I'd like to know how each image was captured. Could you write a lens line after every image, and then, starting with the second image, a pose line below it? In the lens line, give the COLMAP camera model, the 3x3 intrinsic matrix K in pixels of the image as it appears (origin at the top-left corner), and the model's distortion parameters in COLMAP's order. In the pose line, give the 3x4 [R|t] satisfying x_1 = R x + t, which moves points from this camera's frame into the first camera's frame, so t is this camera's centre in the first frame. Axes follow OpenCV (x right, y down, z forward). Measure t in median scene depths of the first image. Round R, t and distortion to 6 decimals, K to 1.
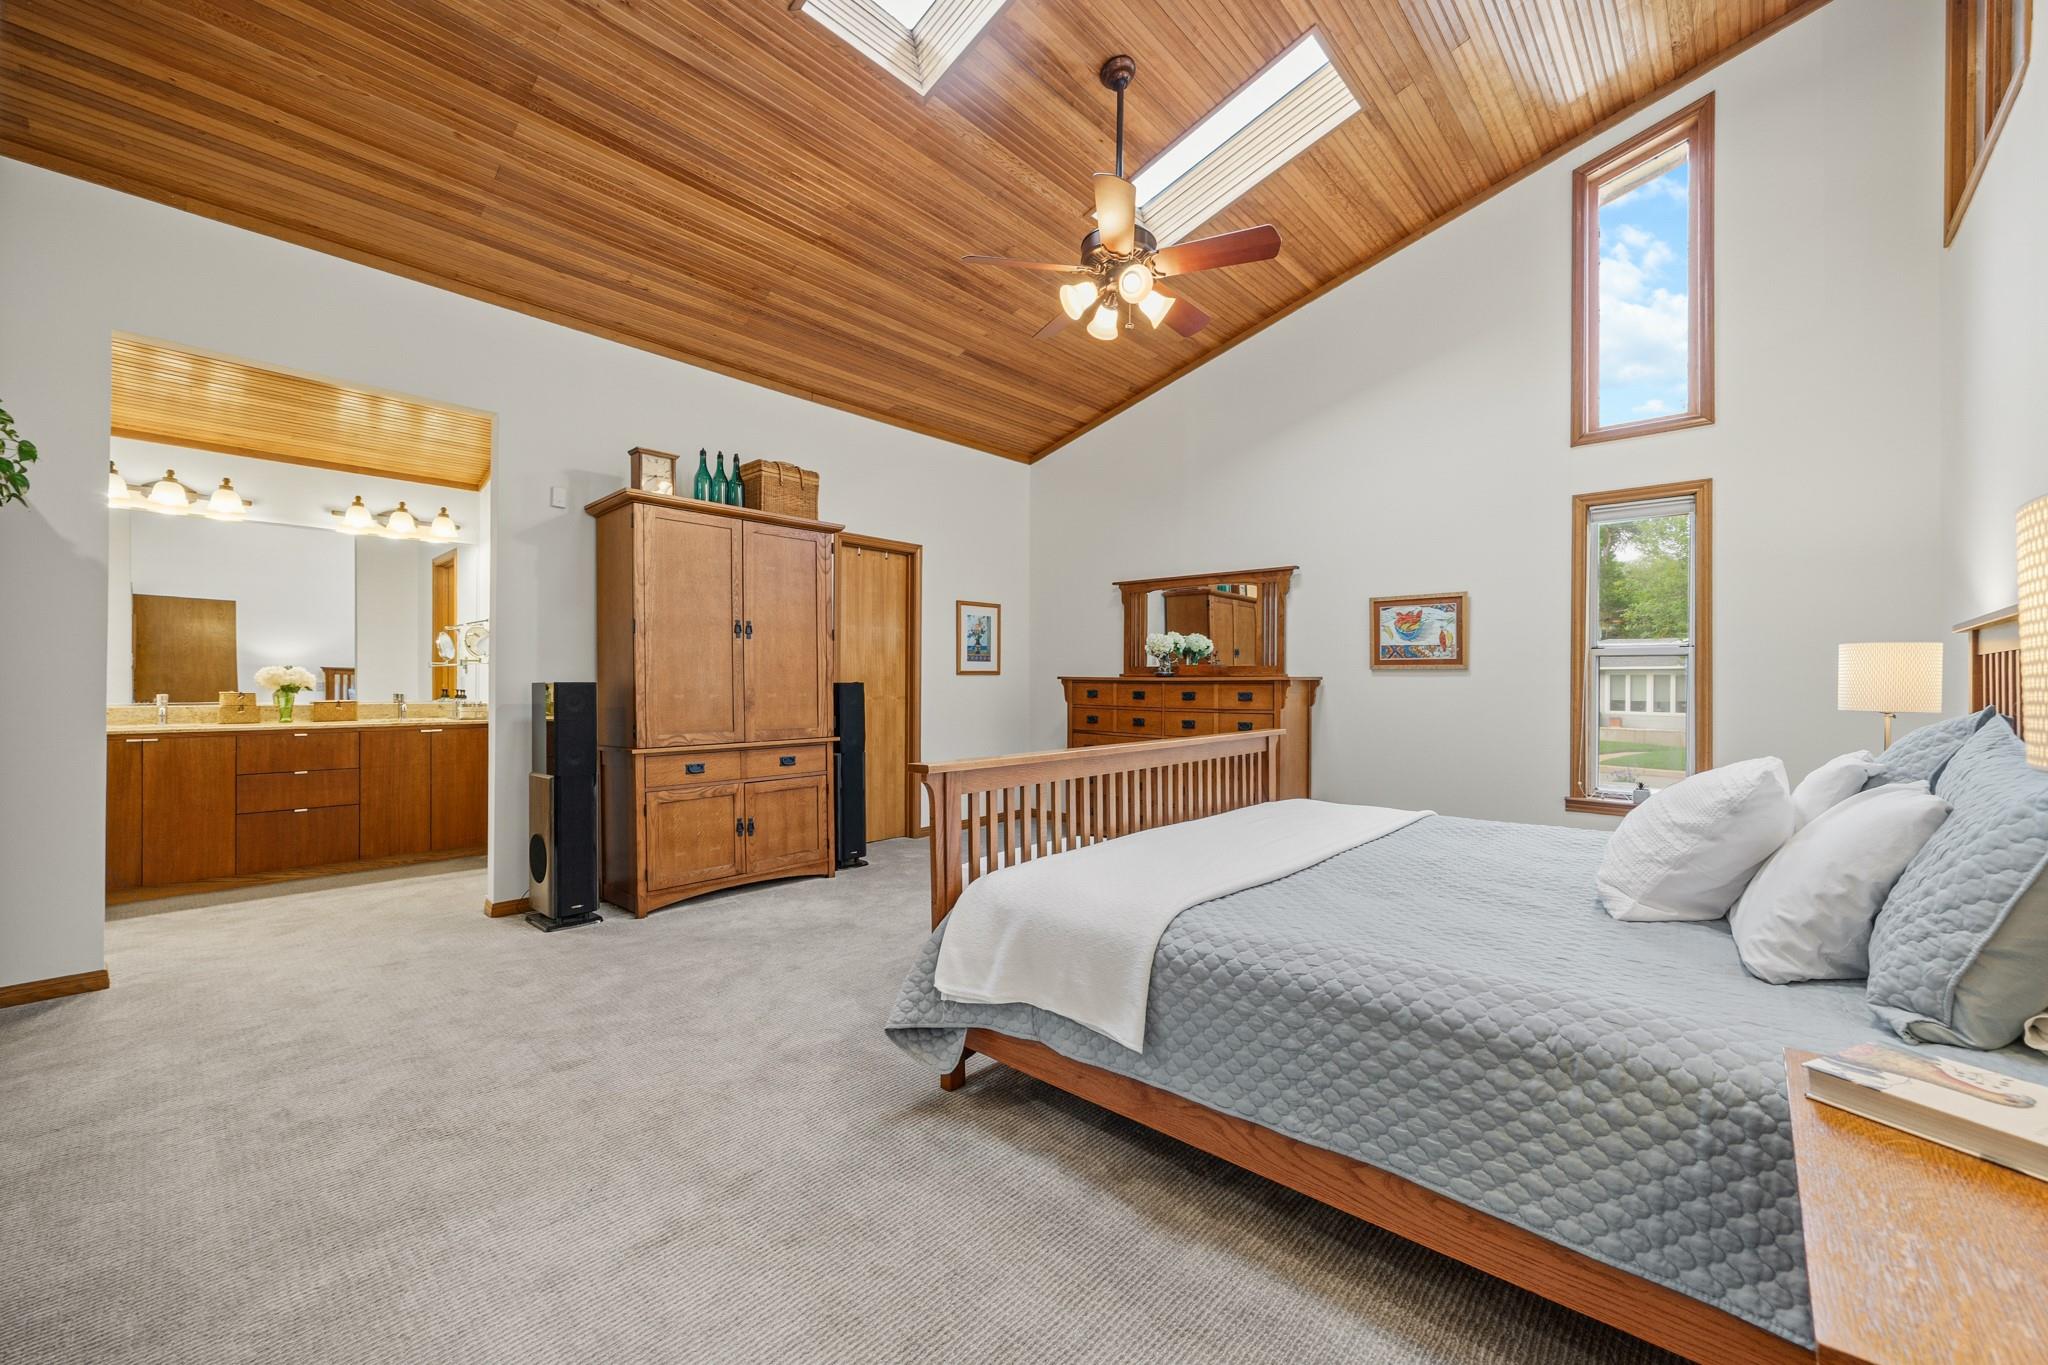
lens RADIAL K [[786.9, 0, 1024.0], [0, 786.9, 682.5], [0, 0, 1]] dist [0.005471, 0.000027]
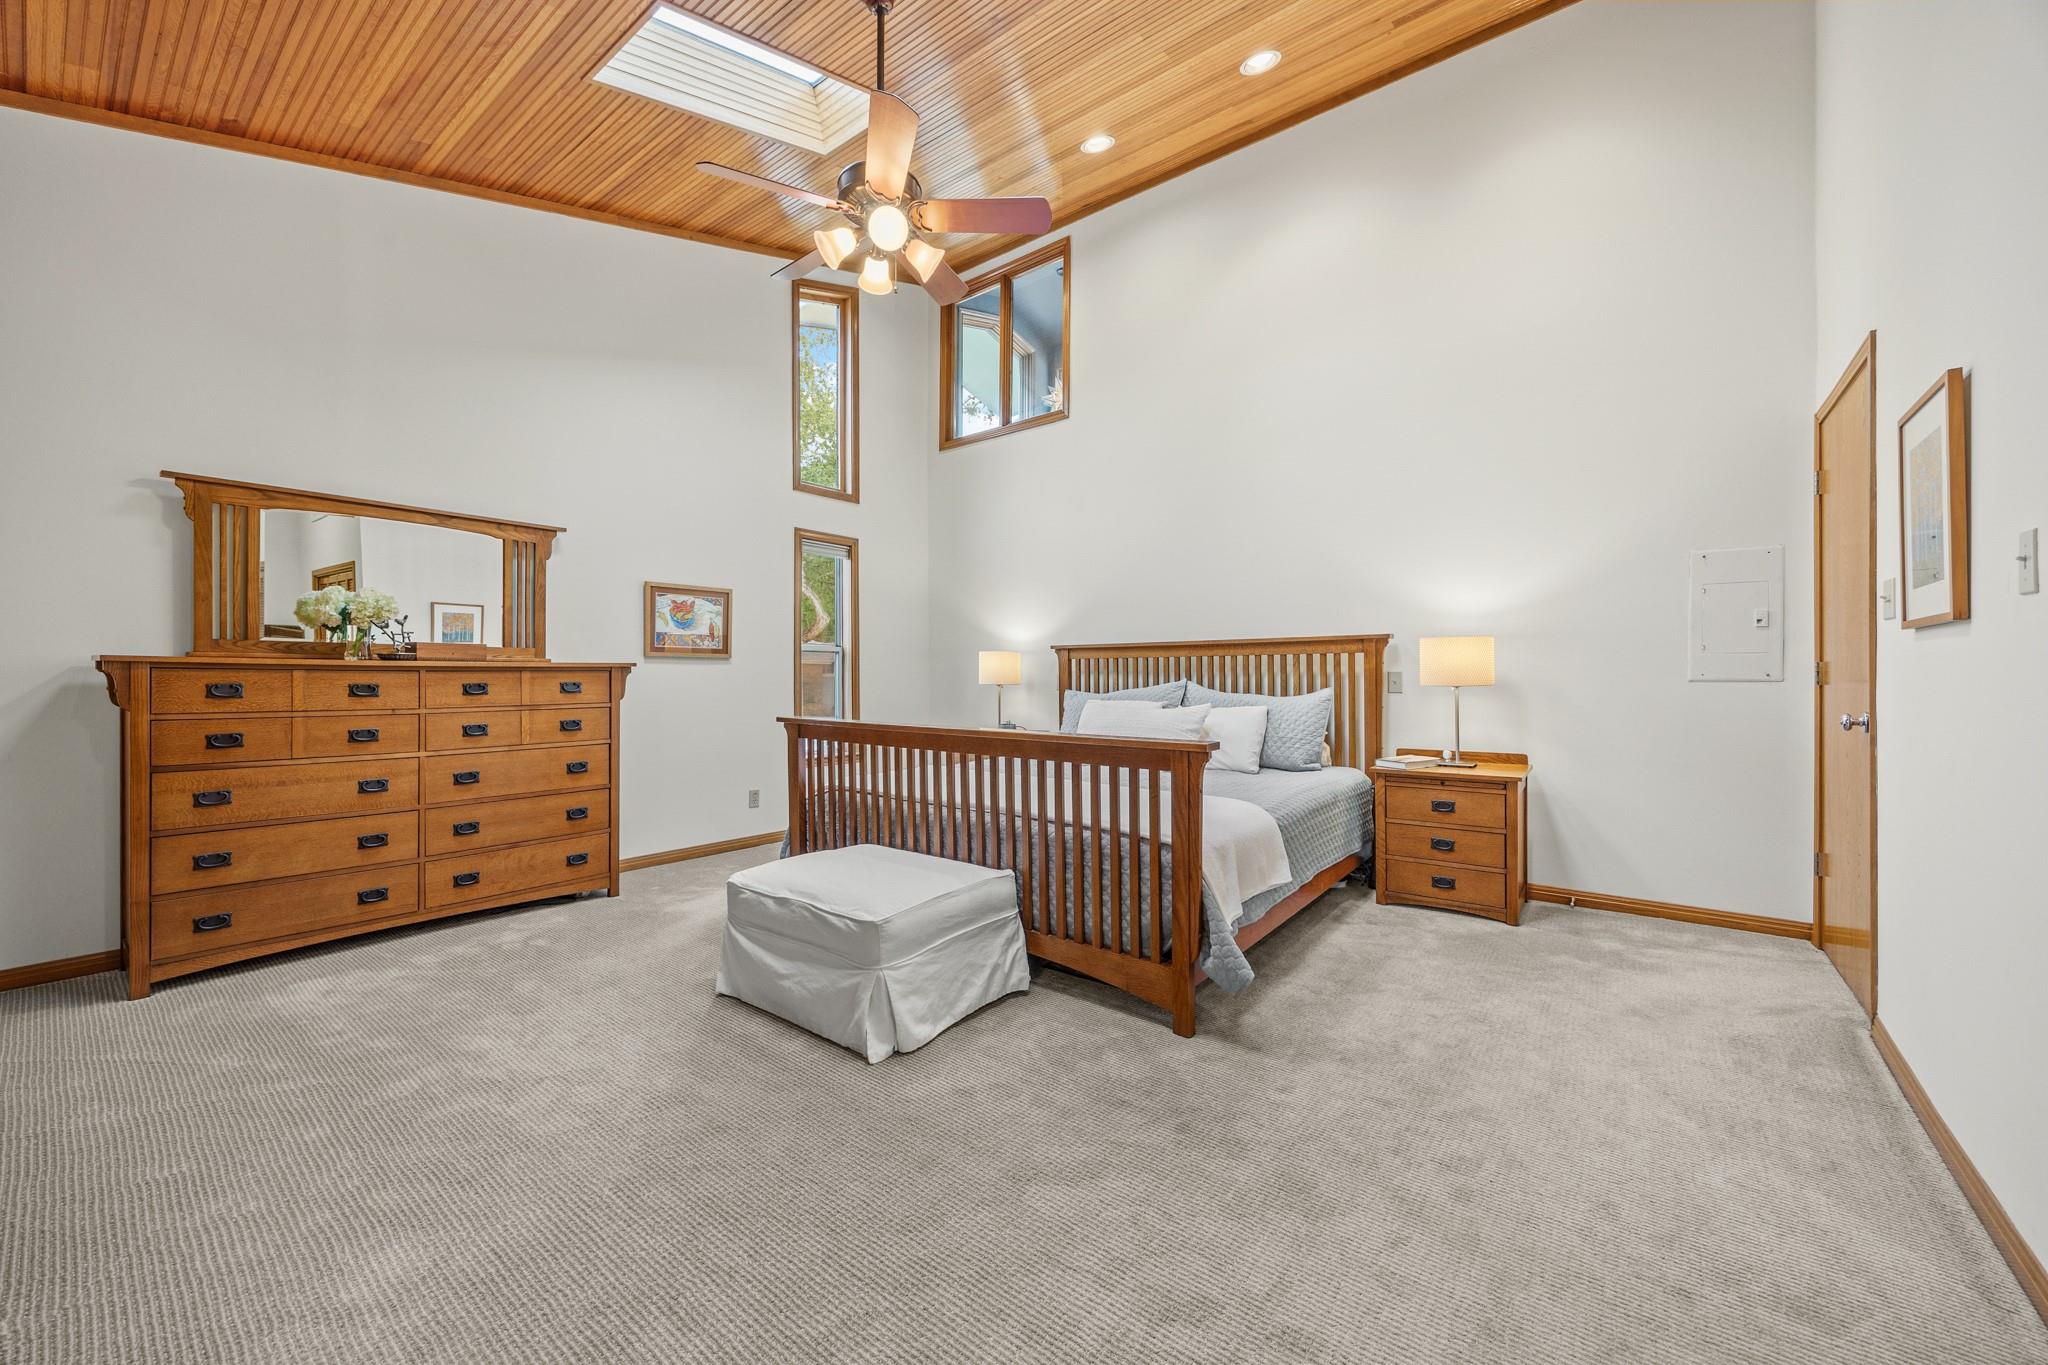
lens RADIAL K [[786.9, 0, 1024.0], [0, 786.9, 682.5], [0, 0, 1]] dist [0.005471, 0.000027]
pose [[-0.069575, -0.015719, 0.997453, -0.566114], [-0.004726, 0.999870, 0.015428, -0.001483], [-0.997566, -0.003640, -0.069640, 0.626705]]
